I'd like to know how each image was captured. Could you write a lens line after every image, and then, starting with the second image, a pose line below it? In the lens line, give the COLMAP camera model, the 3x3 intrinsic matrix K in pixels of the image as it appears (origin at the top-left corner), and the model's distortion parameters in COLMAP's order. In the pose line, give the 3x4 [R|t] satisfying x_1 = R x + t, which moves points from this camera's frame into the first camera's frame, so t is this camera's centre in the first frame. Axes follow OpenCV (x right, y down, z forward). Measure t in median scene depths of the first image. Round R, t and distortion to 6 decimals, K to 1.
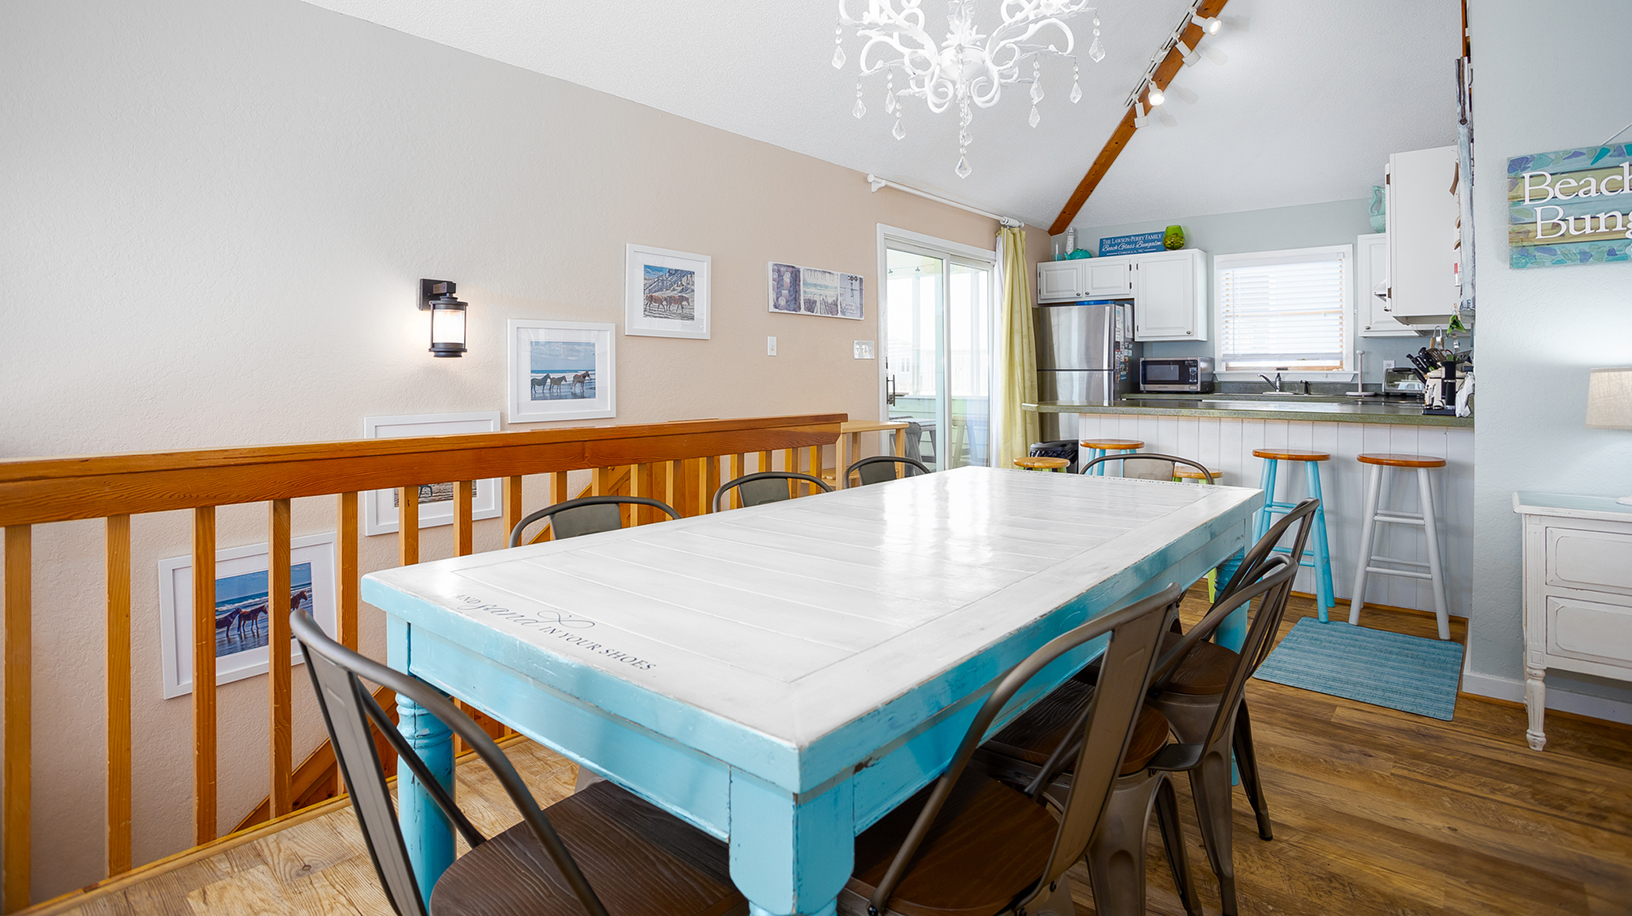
lens RADIAL K [[850.1, 0, 815.5], [0, 850.1, 412.3], [0, 0, 1]] dist [0.000341, 0.000304]
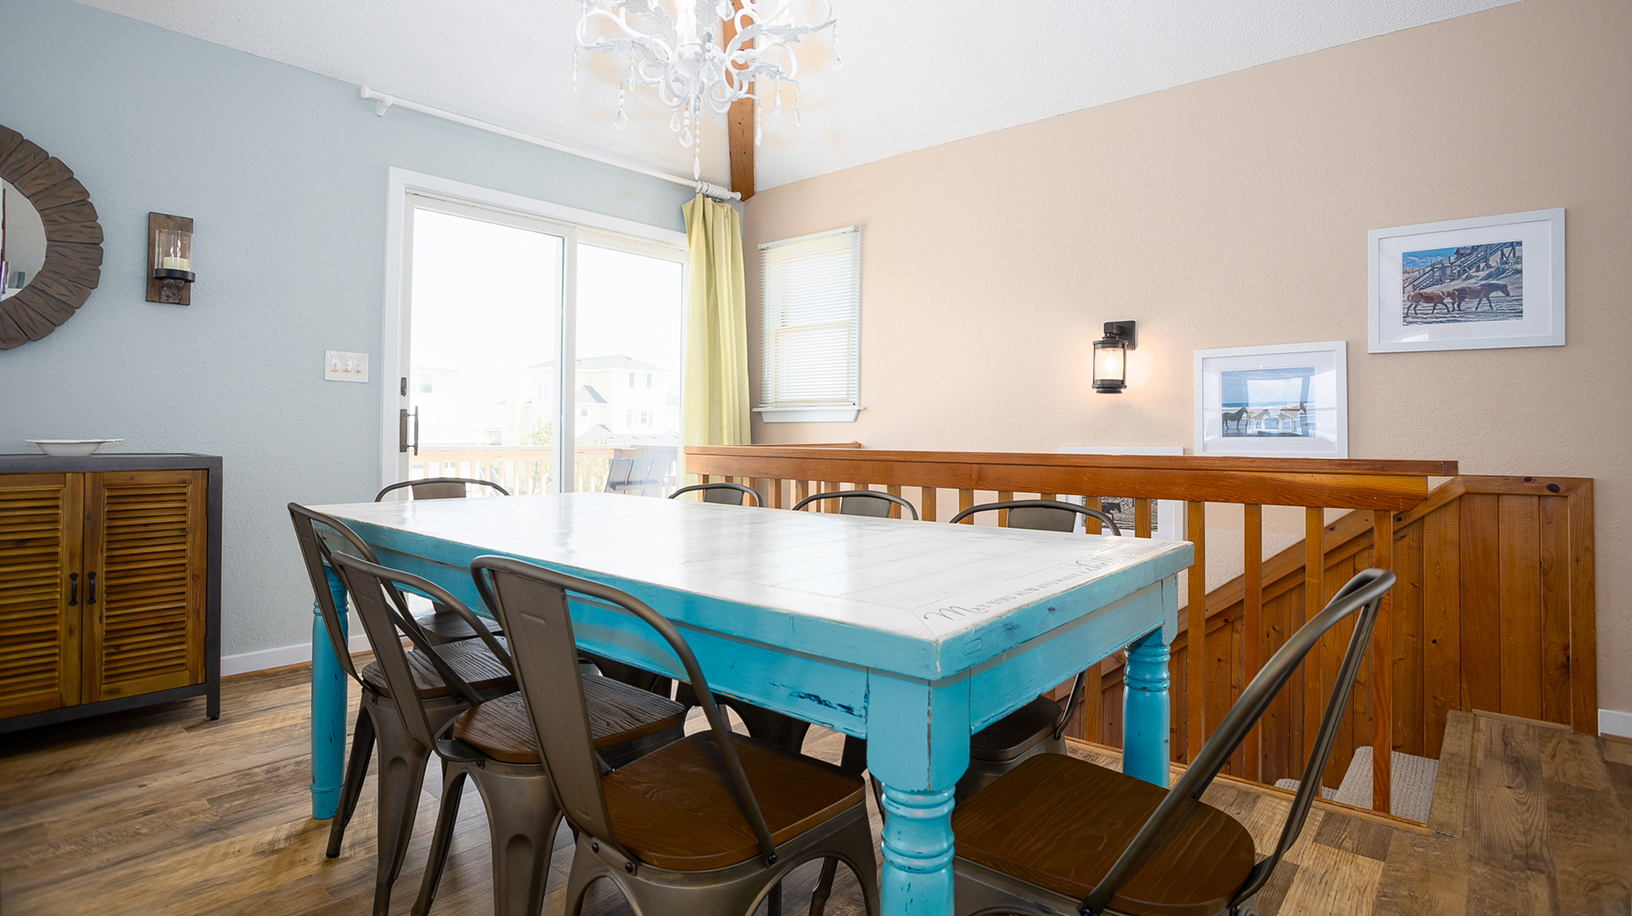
lens RADIAL K [[850.1, 0, 815.5], [0, 850.1, 412.3], [0, 0, 1]] dist [0.000341, 0.000304]
pose [[-0.007447, -0.021862, -0.999733, 0.522844], [-0.050395, 0.998499, -0.021460, 0.001035], [0.998702, 0.050222, -0.008537, 0.524167]]
